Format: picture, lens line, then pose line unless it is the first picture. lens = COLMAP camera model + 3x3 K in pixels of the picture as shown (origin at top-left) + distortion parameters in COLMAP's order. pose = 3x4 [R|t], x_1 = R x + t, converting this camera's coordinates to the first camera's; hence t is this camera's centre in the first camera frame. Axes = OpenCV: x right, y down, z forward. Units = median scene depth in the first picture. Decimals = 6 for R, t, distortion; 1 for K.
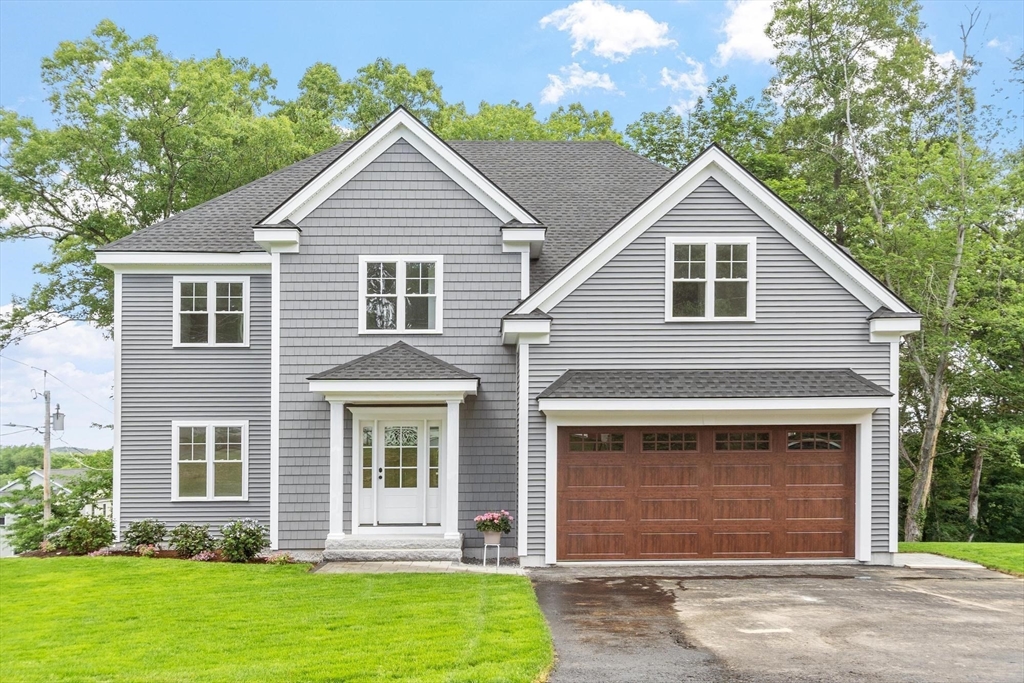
lens RADIAL K [[973.2, 0, 539.6], [0, 973.2, 372.0], [0, 0, 1]] dist [0.010483, 0.000000]
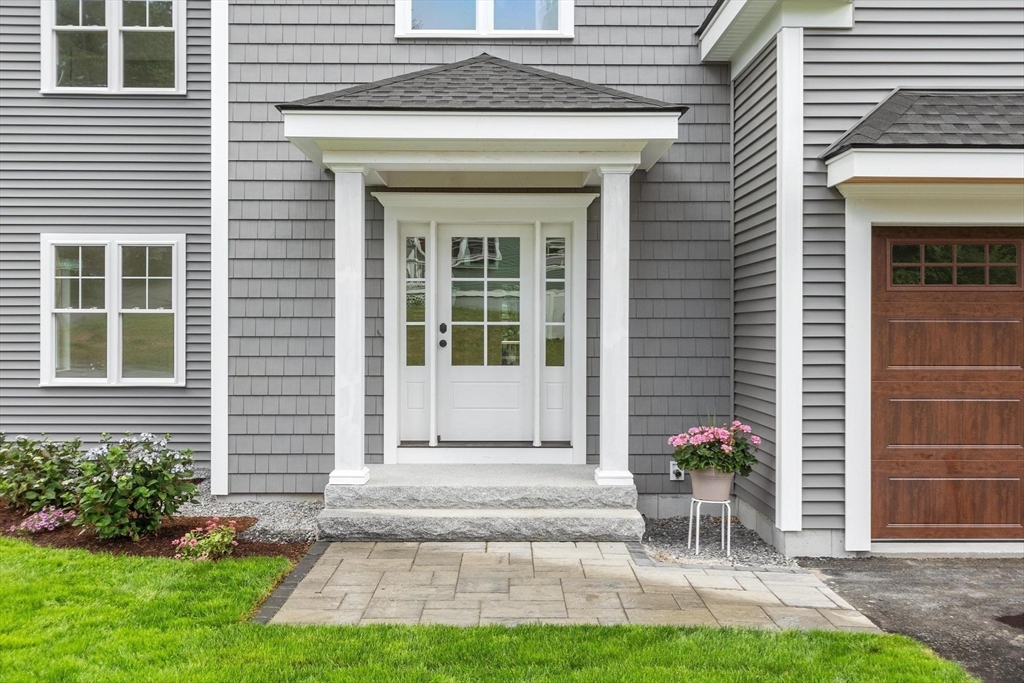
lens RADIAL K [[973.2, 0, 514.7], [0, 973.2, 303.6], [0, 0, 1]] dist [0.010483, 0.000000]
pose [[0.998975, 0.006521, -0.044797, -0.108812], [-0.003782, 0.998133, 0.060963, 0.060743], [0.045111, -0.060731, 0.997134, 0.536942]]
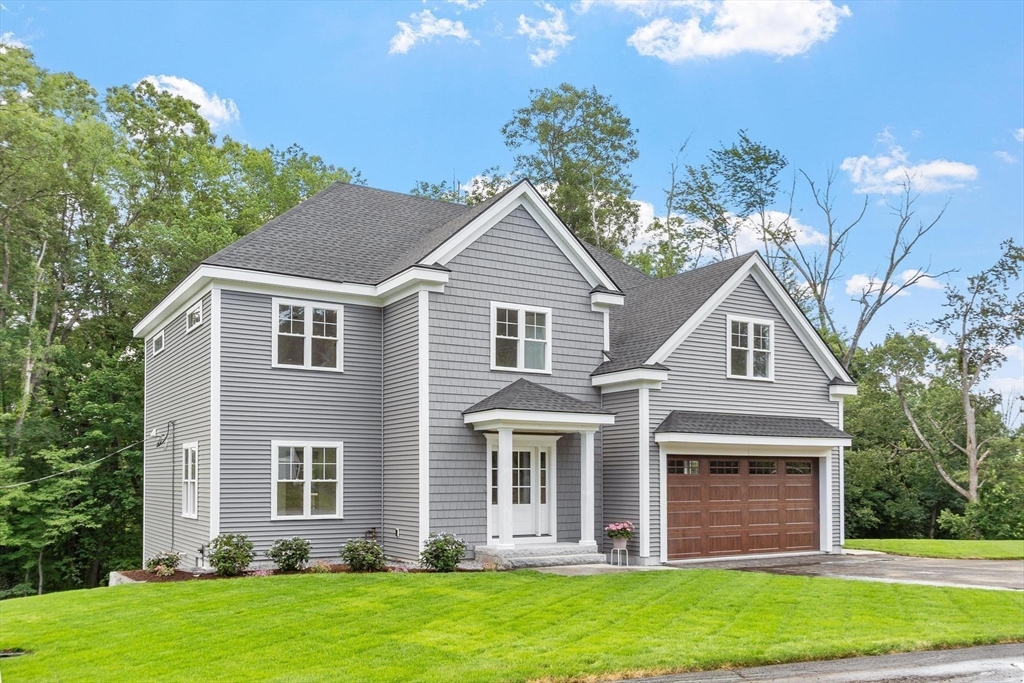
lens RADIAL K [[863.0, 0, 564.4], [0, 863.0, 383.1], [0, 0, 1]] dist [0.007801, 0.001149]
pose [[0.863884, 0.061731, 0.499895, -0.627501], [-0.048526, 0.998045, -0.039388, 0.012763], [-0.501349, 0.009769, 0.865190, 0.080170]]
